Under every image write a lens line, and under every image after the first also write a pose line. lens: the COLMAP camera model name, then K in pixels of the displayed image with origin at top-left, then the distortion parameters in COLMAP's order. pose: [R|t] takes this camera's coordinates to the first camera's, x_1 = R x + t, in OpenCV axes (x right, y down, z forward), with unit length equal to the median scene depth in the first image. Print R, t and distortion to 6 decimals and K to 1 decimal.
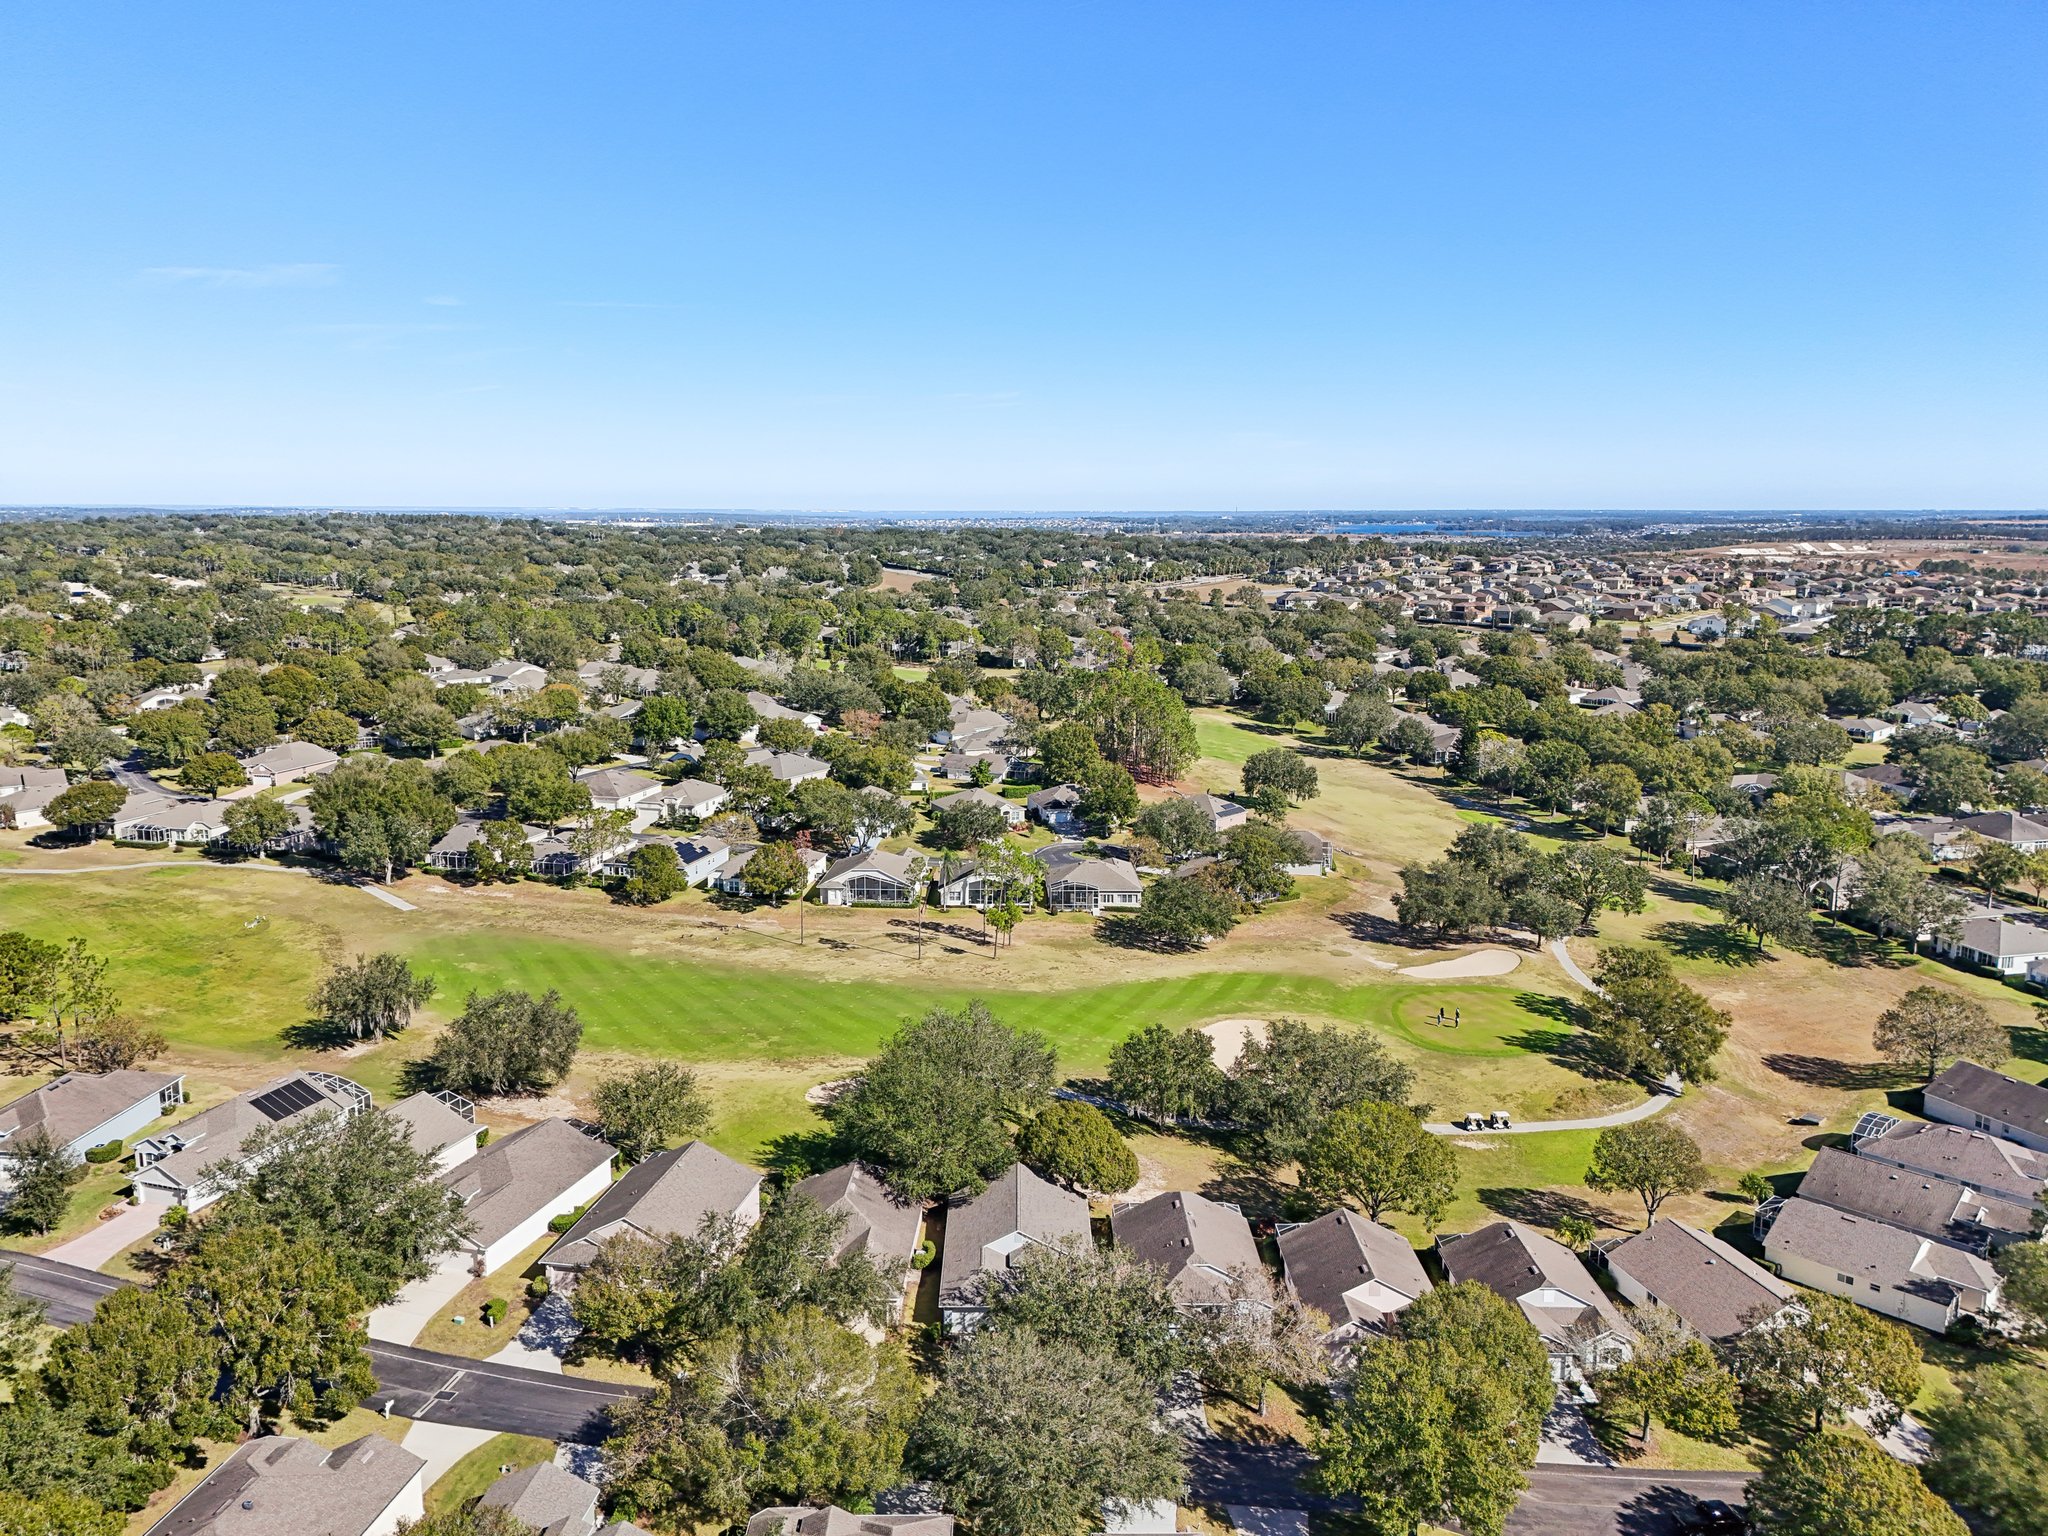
lens RADIAL K [[1555.8, 0, 1010.4], [0, 1555.8, 764.8], [0, 0, 1]] dist [0.094088, -0.112055]
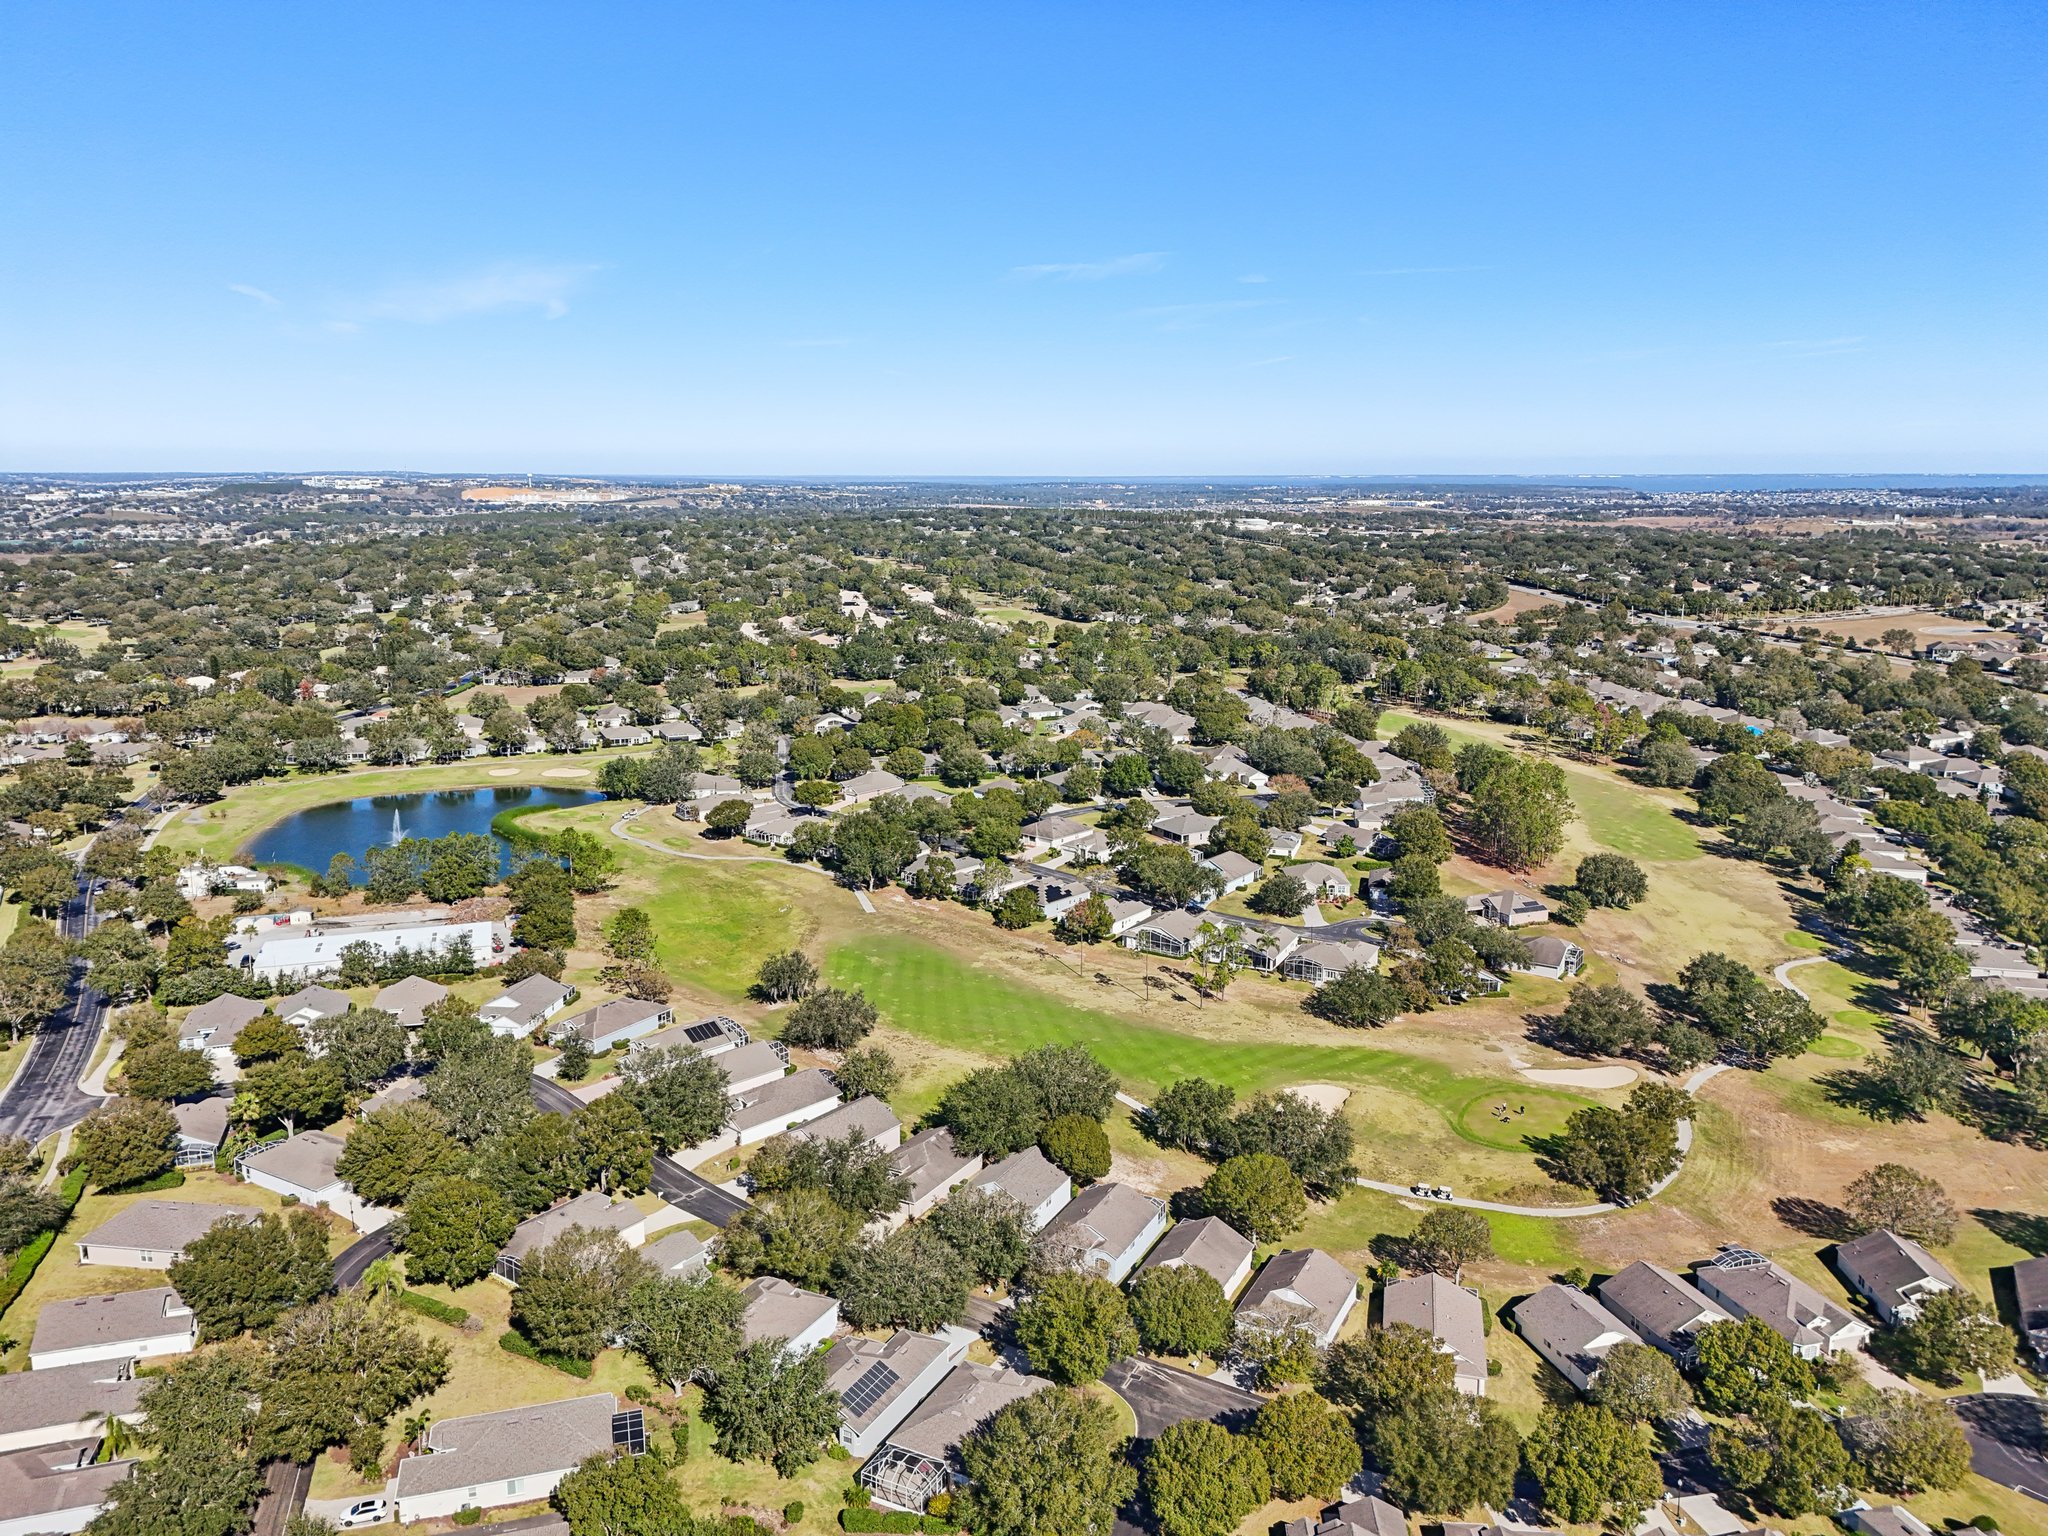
lens RADIAL K [[1555.8, 0, 1010.4], [0, 1555.8, 764.8], [0, 0, 1]] dist [0.094088, -0.112055]
pose [[0.883247, 0.088033, -0.460570, 0.408579], [-0.074081, 0.996081, 0.048323, -0.129273], [0.463019, -0.008561, 0.886307, -0.270790]]
